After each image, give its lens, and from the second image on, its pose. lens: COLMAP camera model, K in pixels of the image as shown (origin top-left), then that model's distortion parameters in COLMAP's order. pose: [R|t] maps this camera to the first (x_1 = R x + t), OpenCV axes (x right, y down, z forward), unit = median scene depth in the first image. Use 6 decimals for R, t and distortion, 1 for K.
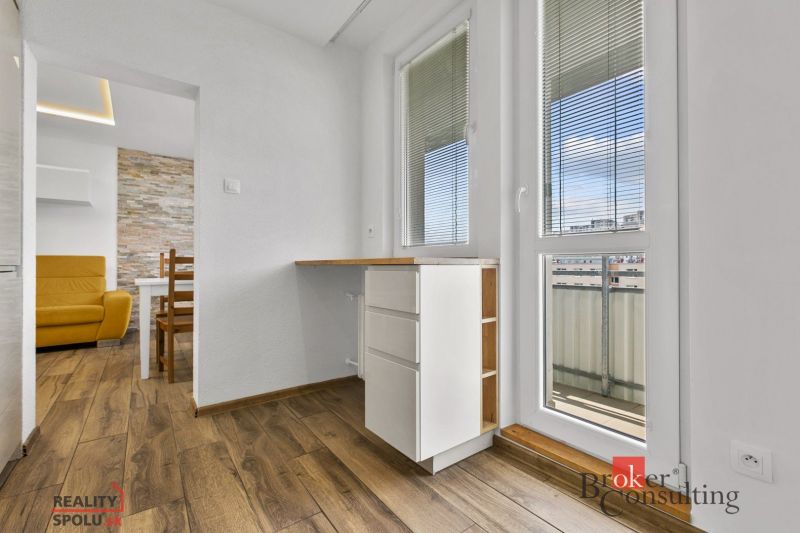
lens RADIAL K [[358.9, 0, 401.9], [0, 358.9, 264.7], [0, 0, 1]] dist [0.002173, 0.000843]
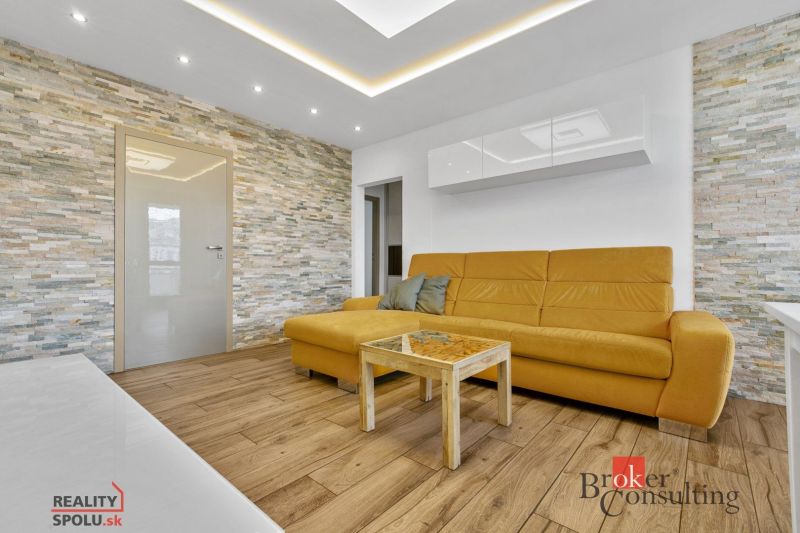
lens RADIAL K [[358.9, 0, 403.9], [0, 358.9, 261.8], [0, 0, 1]] dist [0.002173, 0.000843]
pose [[0.241154, -0.007754, -0.970456, -0.370935], [0.006431, 0.999959, -0.006391, 0.000593], [0.970466, -0.004700, 0.241194, 0.445241]]
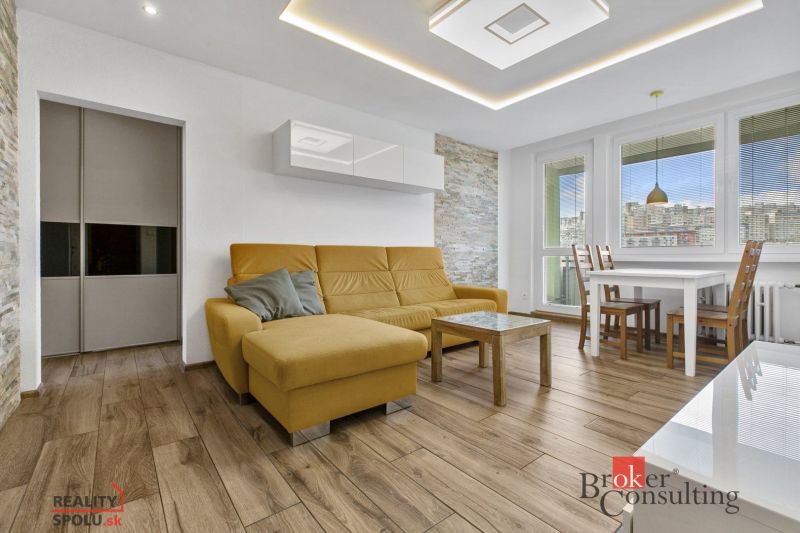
lens RADIAL K [[358.9, 0, 406.1], [0, 358.9, 255.5], [0, 0, 1]] dist [0.002173, 0.000843]
pose [[0.997813, 0.003609, 0.066008, -0.918135], [-0.003843, 0.999987, 0.003421, -0.005237], [-0.065995, -0.003668, 0.997813, 0.056669]]
